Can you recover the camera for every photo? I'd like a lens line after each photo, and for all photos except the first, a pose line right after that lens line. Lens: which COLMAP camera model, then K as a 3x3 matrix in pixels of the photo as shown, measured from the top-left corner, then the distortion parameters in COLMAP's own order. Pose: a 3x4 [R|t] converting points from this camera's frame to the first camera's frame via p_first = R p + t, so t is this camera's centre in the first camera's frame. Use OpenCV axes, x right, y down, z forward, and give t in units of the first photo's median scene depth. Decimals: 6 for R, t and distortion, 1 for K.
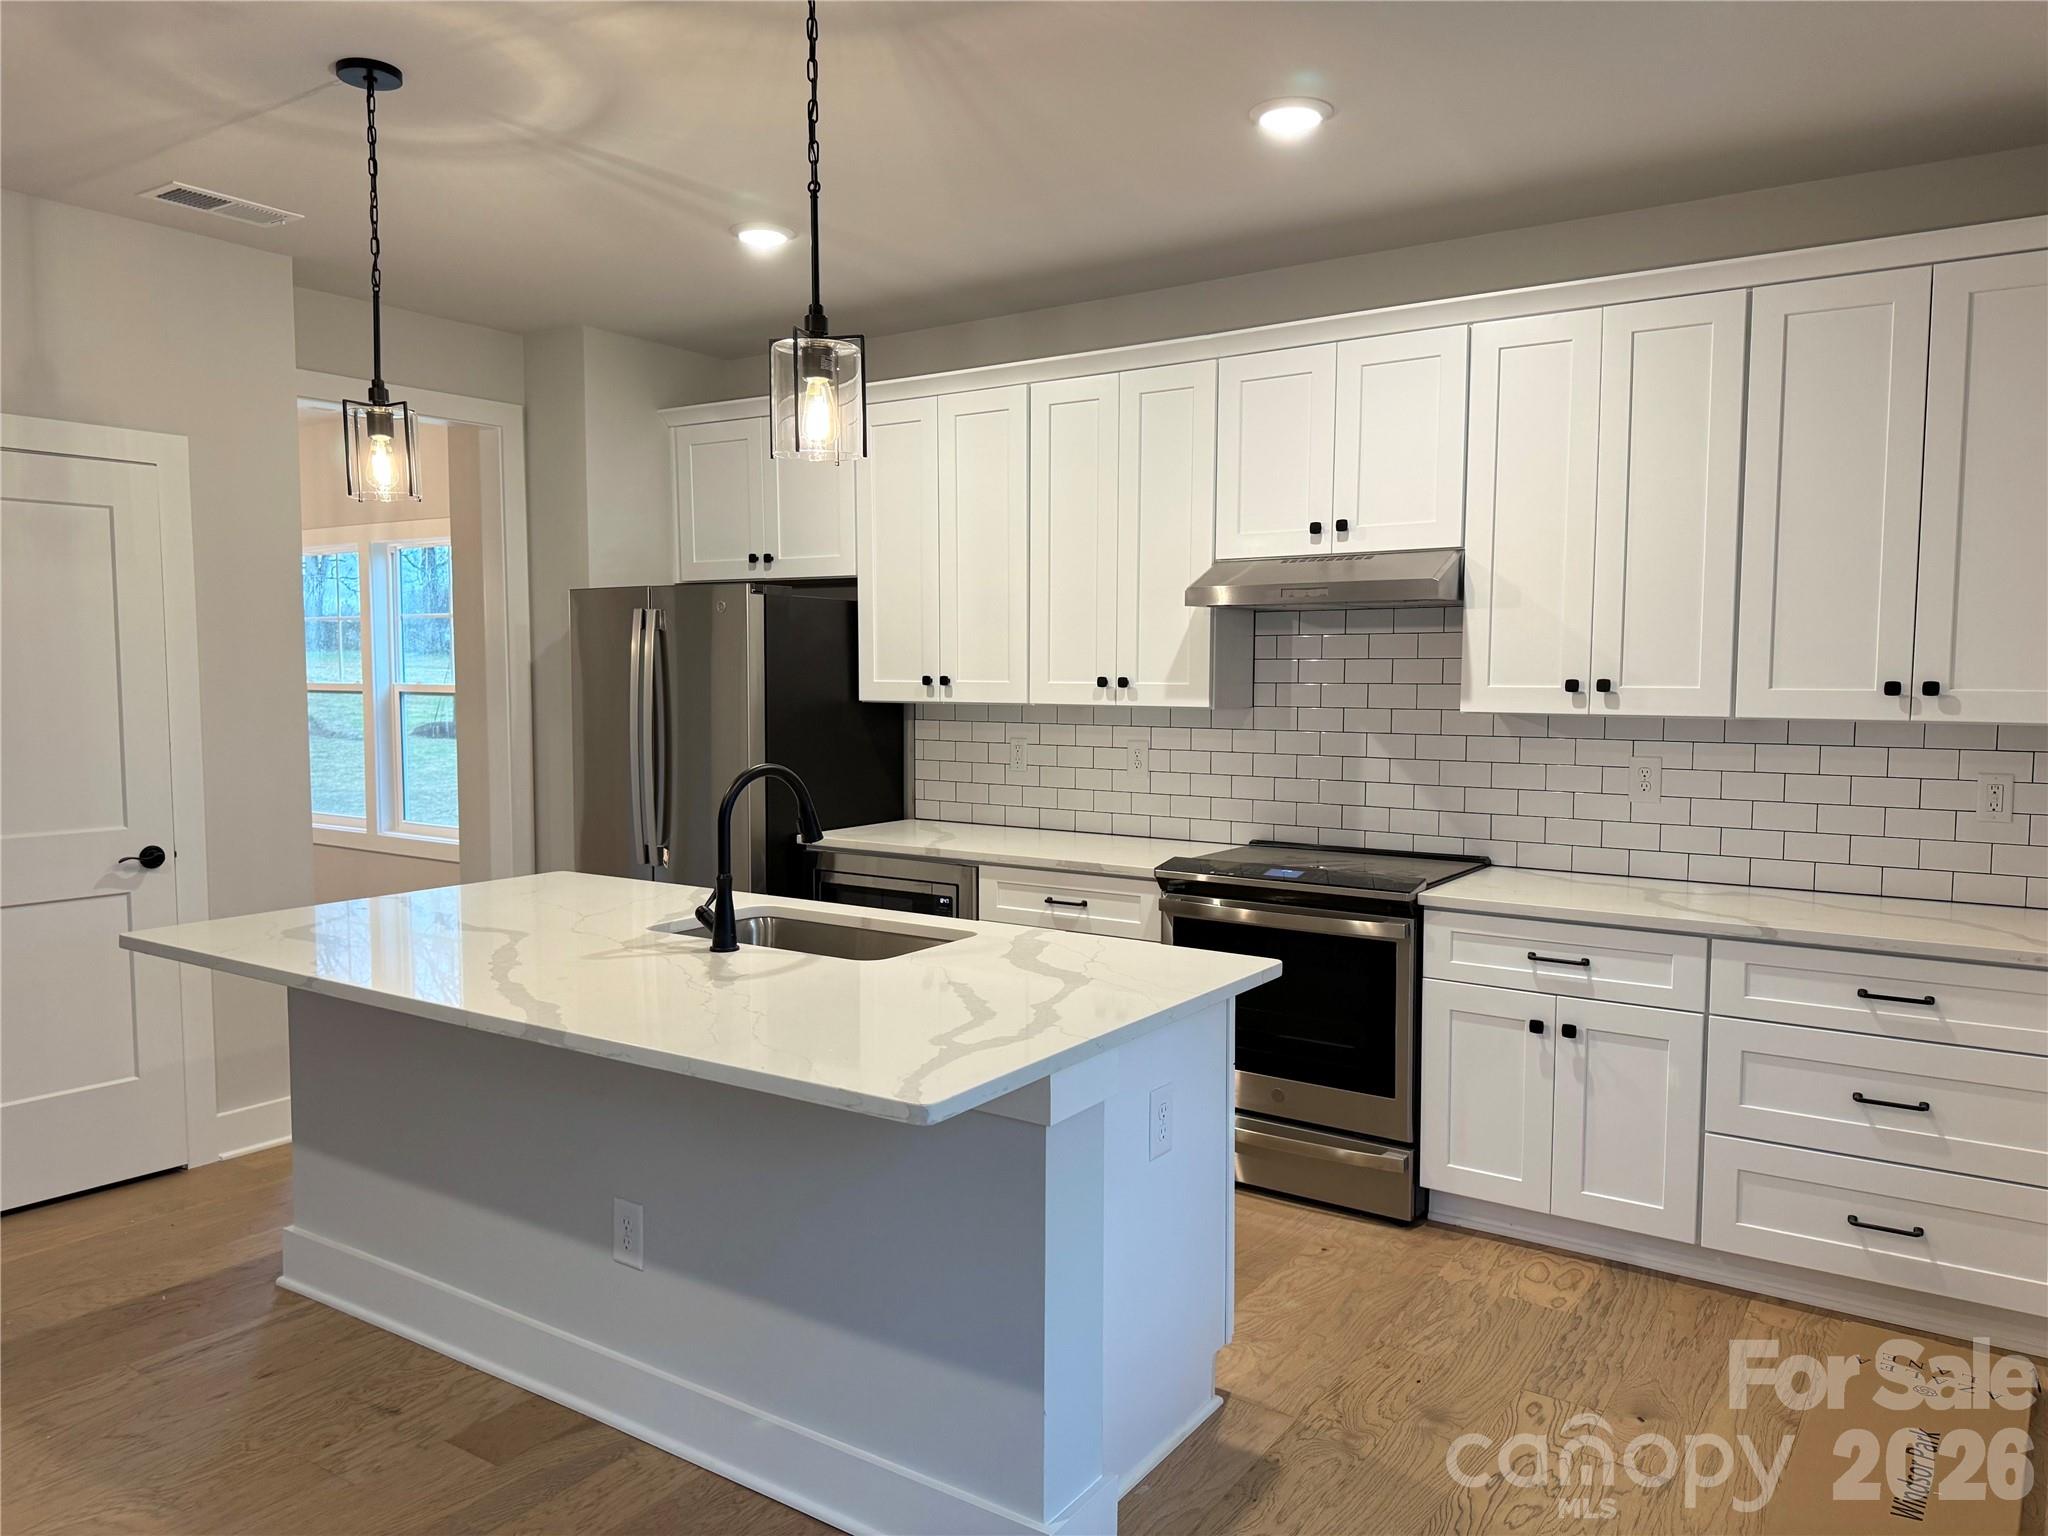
lens RADIAL K [[1434.9, 0, 944.2], [0, 1434.9, 764.6], [0, 0, 1]] dist [0.108780, -0.162021]
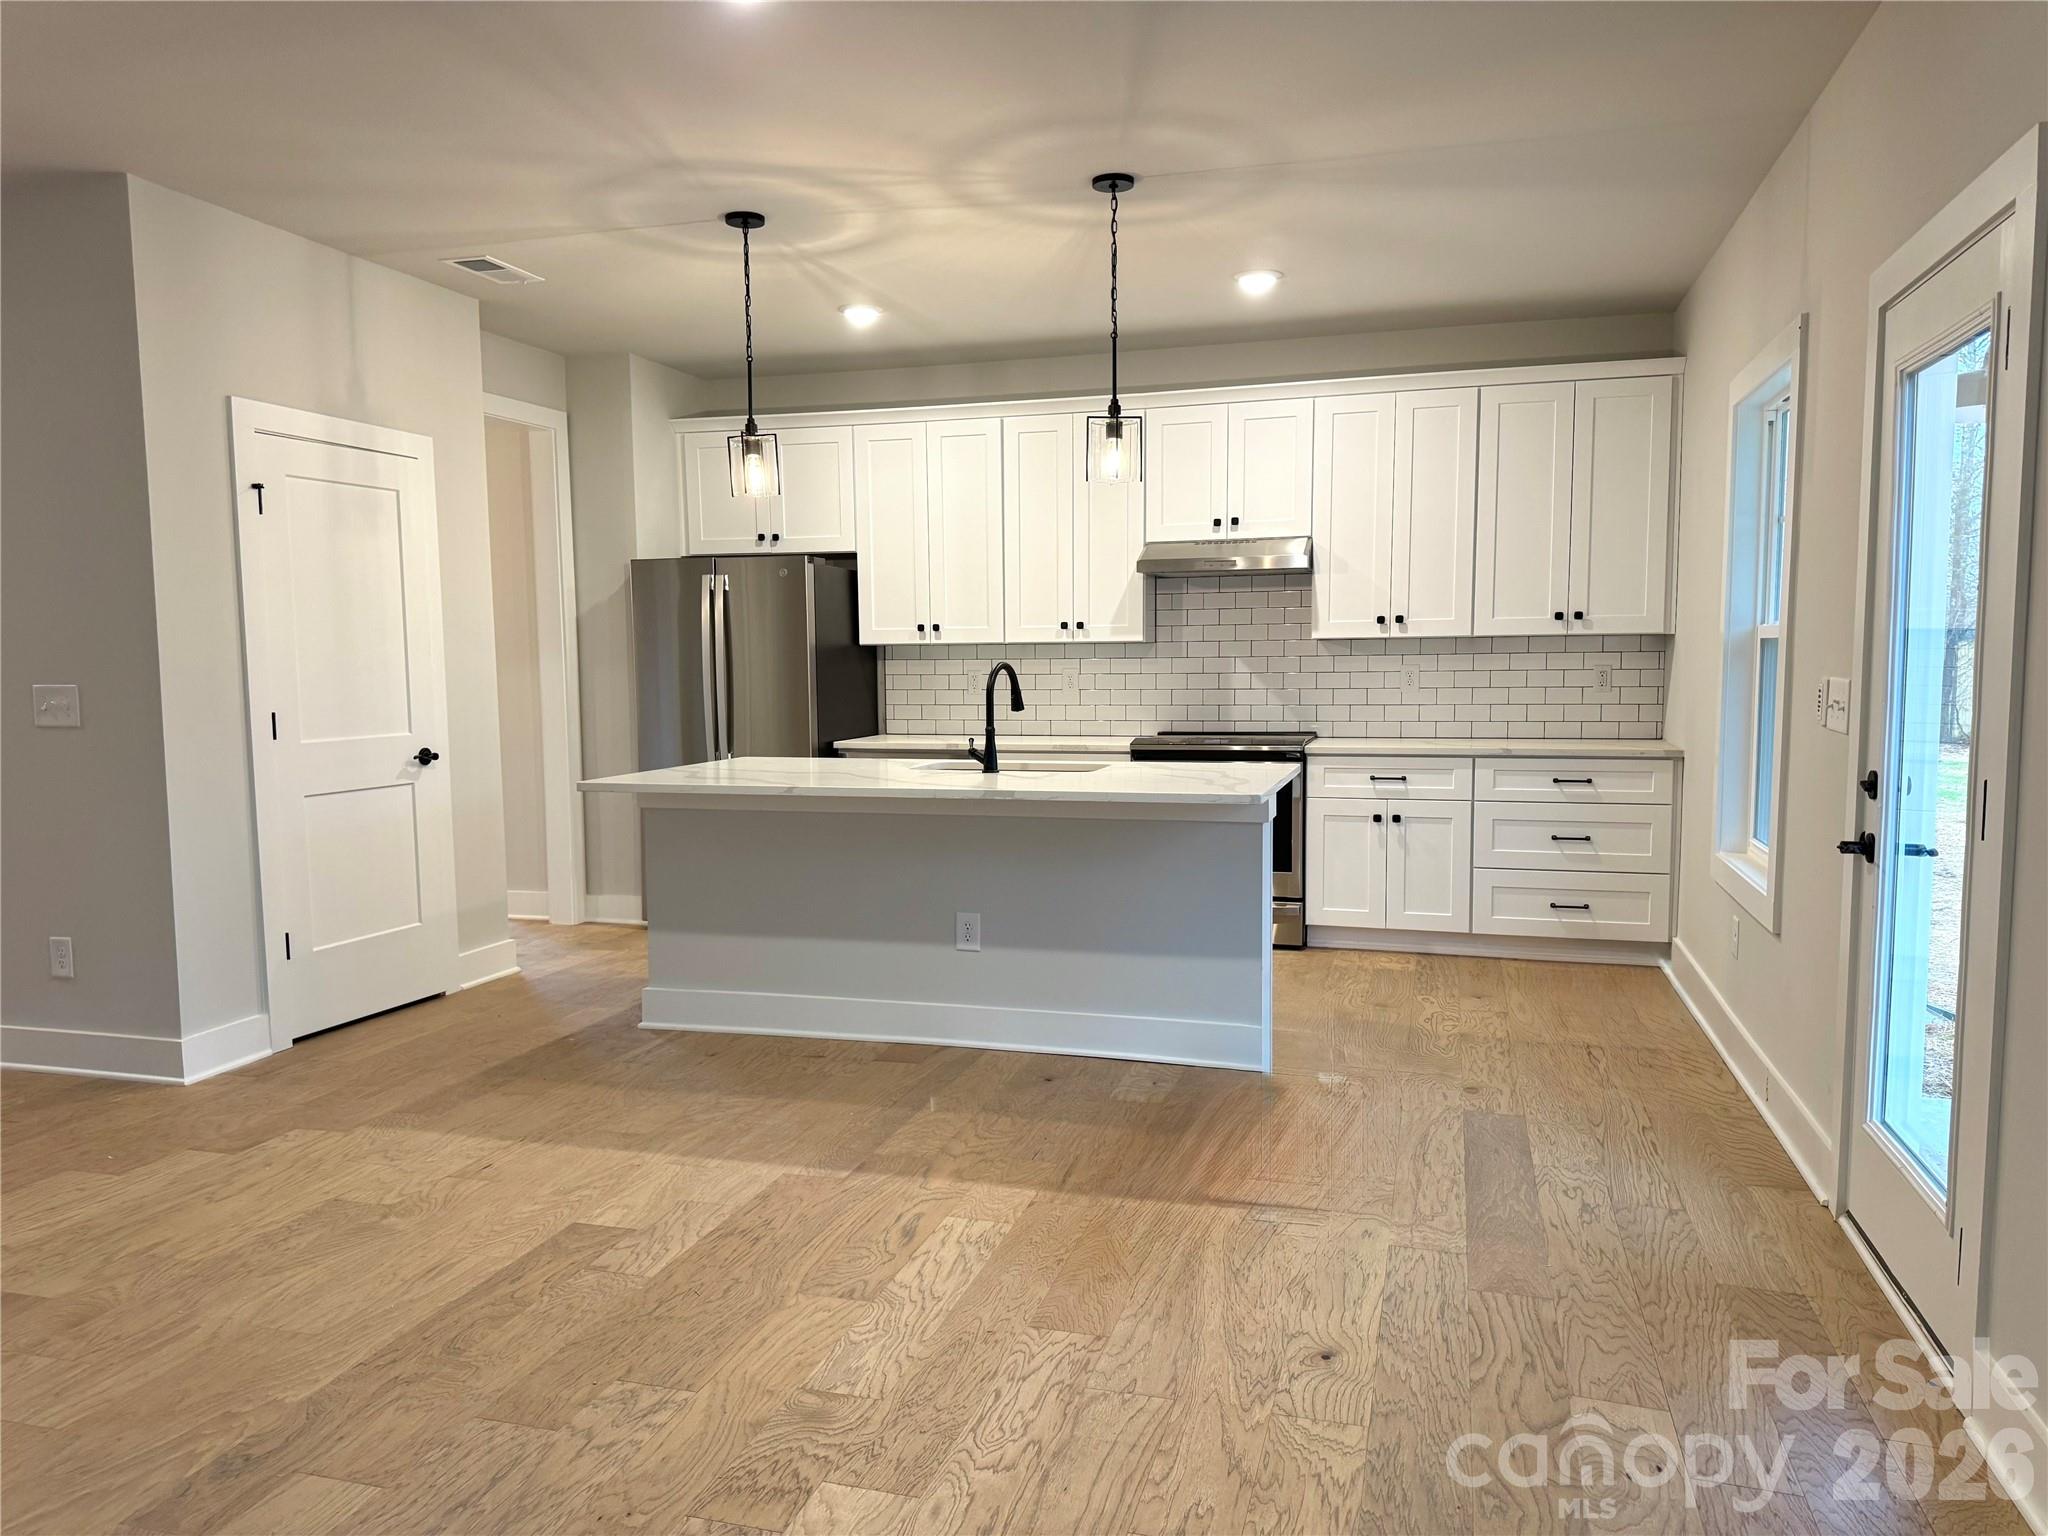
lens RADIAL K [[1434.9, 0, 944.2], [0, 1434.9, 764.6], [0, 0, 1]] dist [0.108780, -0.162021]
pose [[0.956348, -0.031493, 0.290529, -0.490272], [0.029493, 0.999502, 0.011264, 0.071821], [-0.290738, -0.002204, 0.956800, -0.406580]]
